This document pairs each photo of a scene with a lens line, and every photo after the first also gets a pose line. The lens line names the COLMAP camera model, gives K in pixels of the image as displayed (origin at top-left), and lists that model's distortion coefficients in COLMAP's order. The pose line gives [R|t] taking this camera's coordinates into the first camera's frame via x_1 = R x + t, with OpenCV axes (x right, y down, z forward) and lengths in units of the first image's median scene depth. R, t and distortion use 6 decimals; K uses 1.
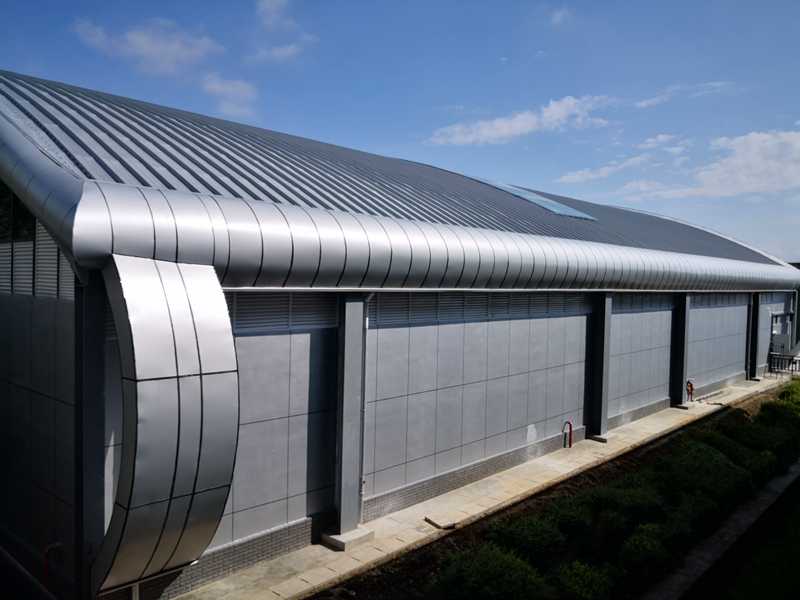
lens RADIAL K [[644.8, 0, 397.6], [0, 644.8, 299.0], [0, 0, 1]] dist [0.006413, -0.036304]
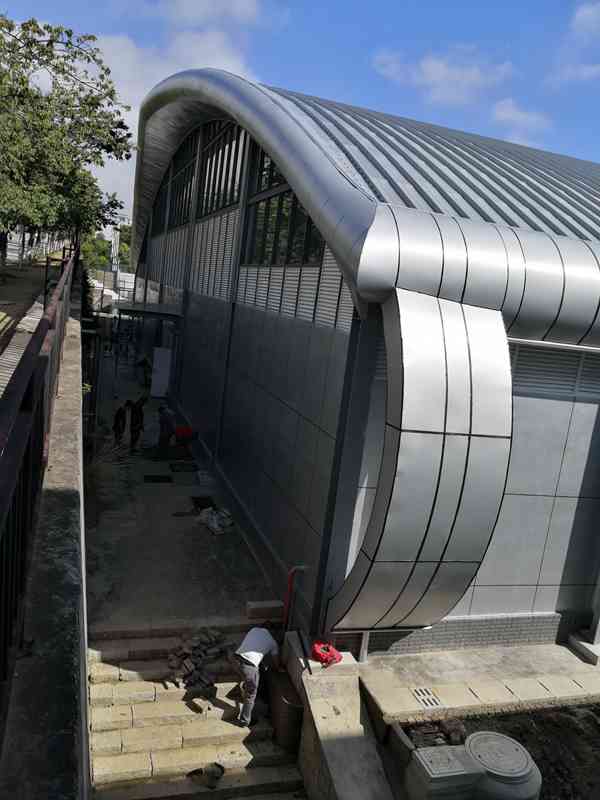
lens RADIAL K [[643.7, 0, 300.0], [0, 643.7, 400.0], [0, 0, 1]] dist [0.011634, -0.043026]
pose [[0.856482, 0.167460, -0.488258, -0.075209], [-0.121913, 0.984777, 0.123899, -0.008351], [0.501574, -0.046592, 0.863859, 0.120784]]
